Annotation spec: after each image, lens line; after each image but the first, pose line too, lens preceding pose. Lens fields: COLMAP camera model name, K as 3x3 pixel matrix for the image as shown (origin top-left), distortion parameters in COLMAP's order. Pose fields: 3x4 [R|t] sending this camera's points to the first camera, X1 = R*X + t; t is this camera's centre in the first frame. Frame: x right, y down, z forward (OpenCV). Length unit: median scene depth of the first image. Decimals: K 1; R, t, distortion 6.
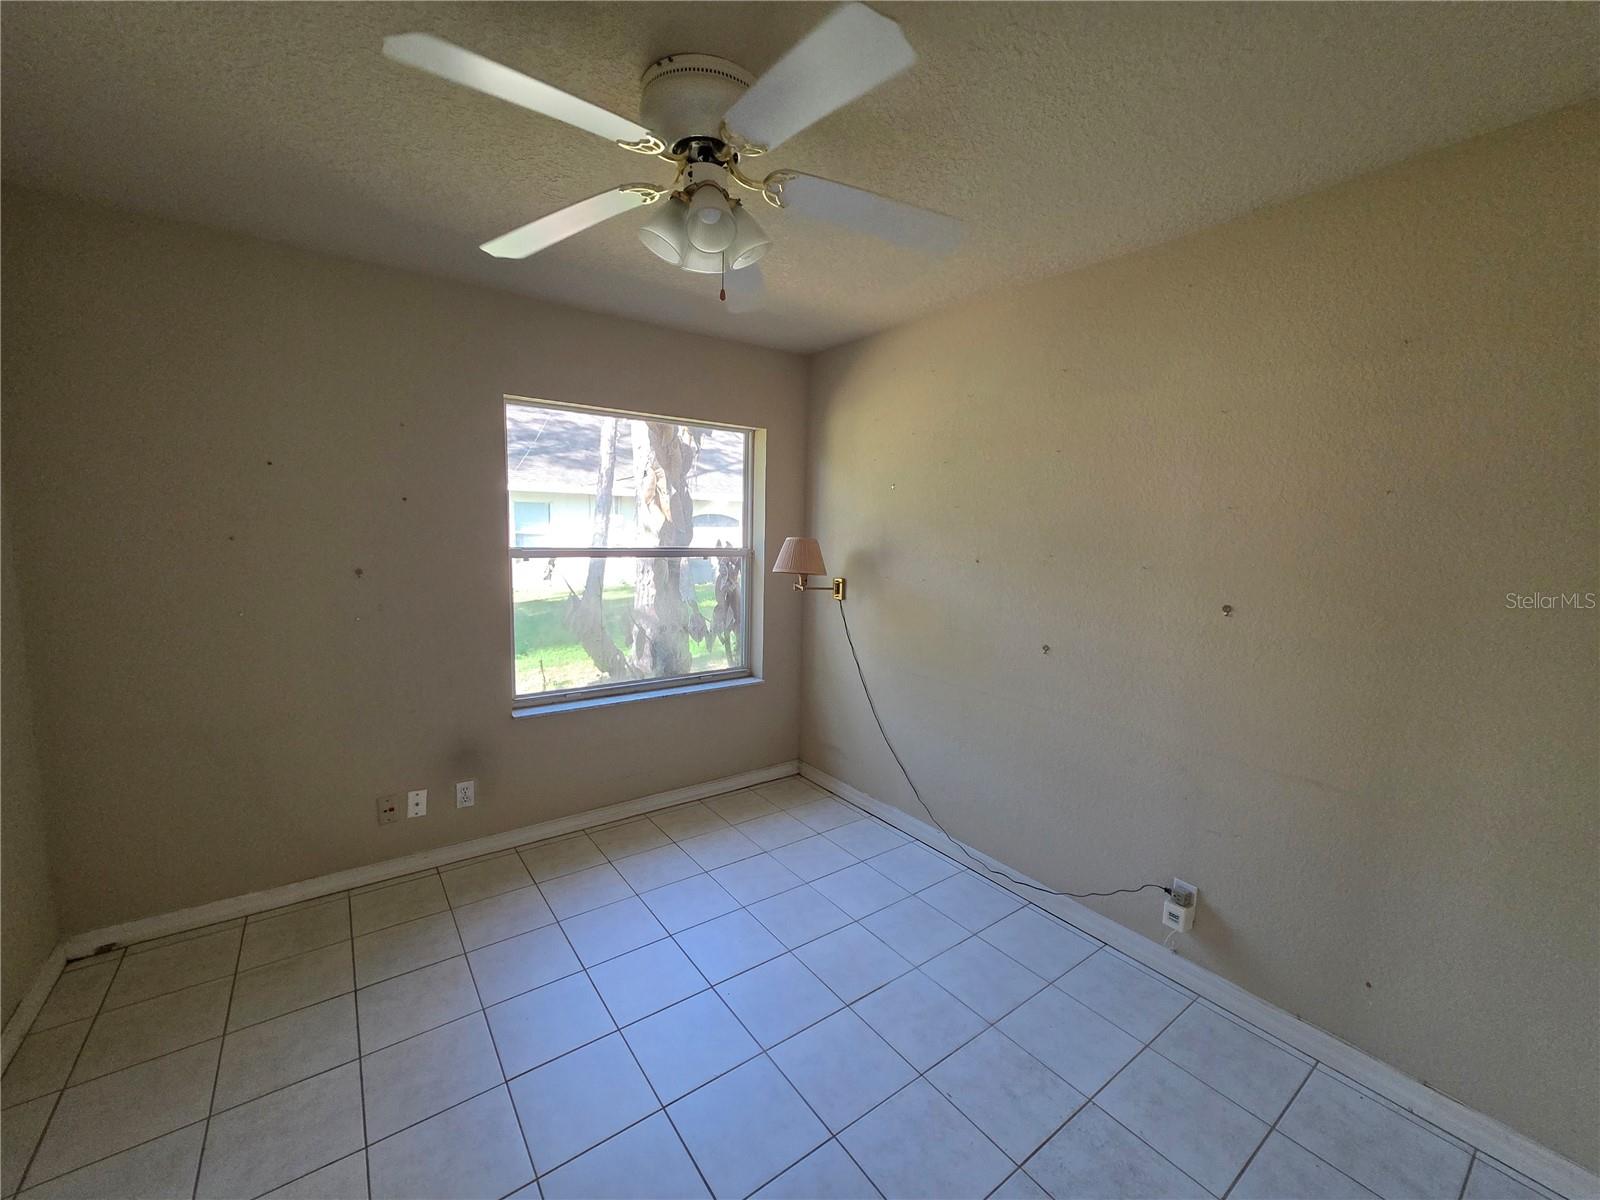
lens RADIAL K [[638.1, 0, 795.8], [0, 638.1, 595.1], [0, 0, 1]] dist [-0.000579, 0.000068]
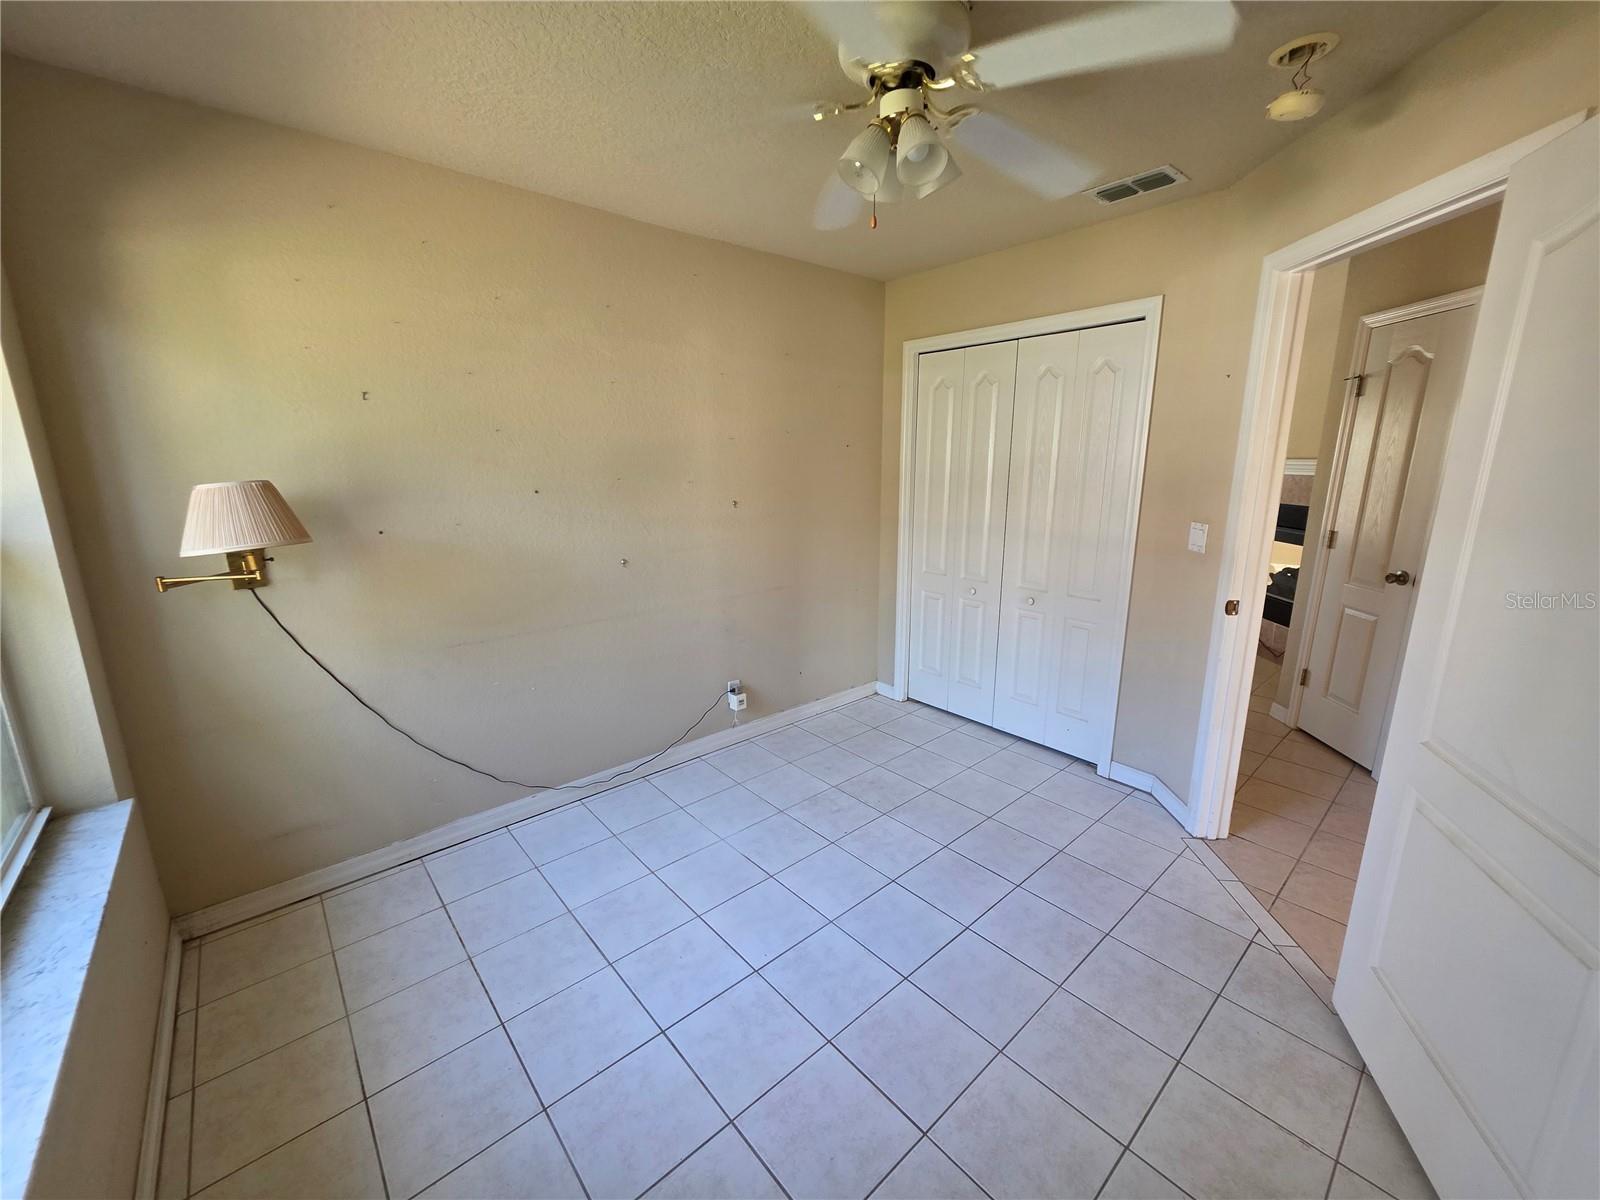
lens RADIAL K [[638.1, 0, 795.8], [0, 638.1, 595.1], [0, 0, 1]] dist [-0.000579, 0.000068]
pose [[-0.088217, -0.234500, 0.968105, -0.766192], [0.109646, 0.963702, 0.243425, -0.105960], [-0.990048, 0.127623, -0.059303, 0.794970]]
